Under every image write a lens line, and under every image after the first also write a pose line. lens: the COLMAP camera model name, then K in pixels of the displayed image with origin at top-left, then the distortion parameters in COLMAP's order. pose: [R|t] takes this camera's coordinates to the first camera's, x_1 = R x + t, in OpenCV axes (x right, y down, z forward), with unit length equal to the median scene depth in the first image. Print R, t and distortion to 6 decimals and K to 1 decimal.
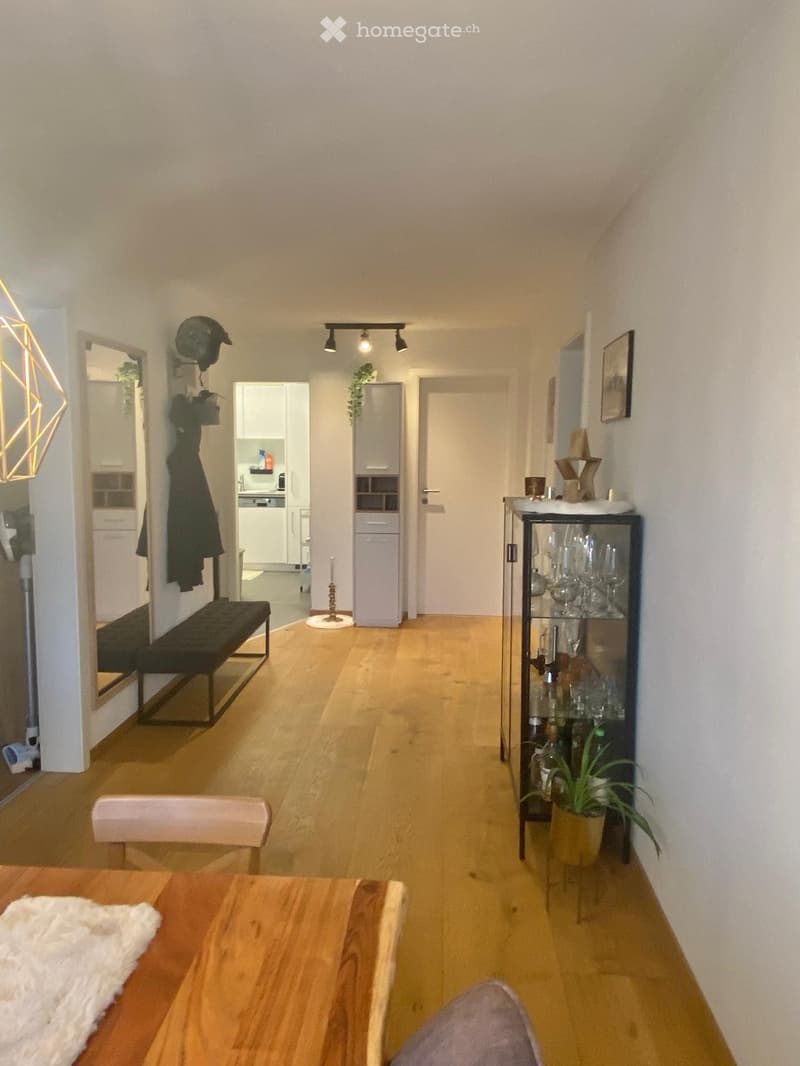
lens RADIAL K [[713.9, 0, 400.7], [0, 713.9, 514.3], [0, 0, 1]] dist [-0.000050, 0.000011]
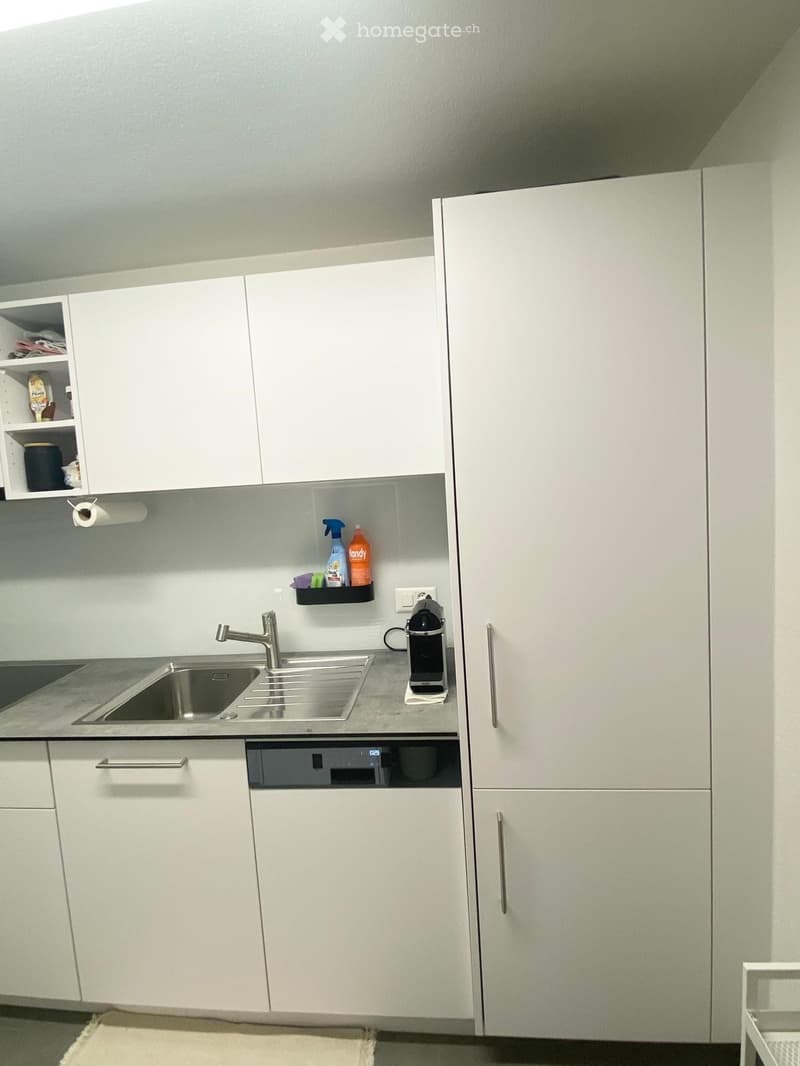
lens RADIAL K [[525.5, 0, 401.6], [0, 525.5, 527.9], [0, 0, 1]] dist [-0.017704, -0.000621]
pose [[0.996877, -0.065617, -0.043936, -0.158213], [0.065343, 0.997834, -0.007642, -0.083153], [0.044342, 0.004747, 0.999005, 0.794041]]
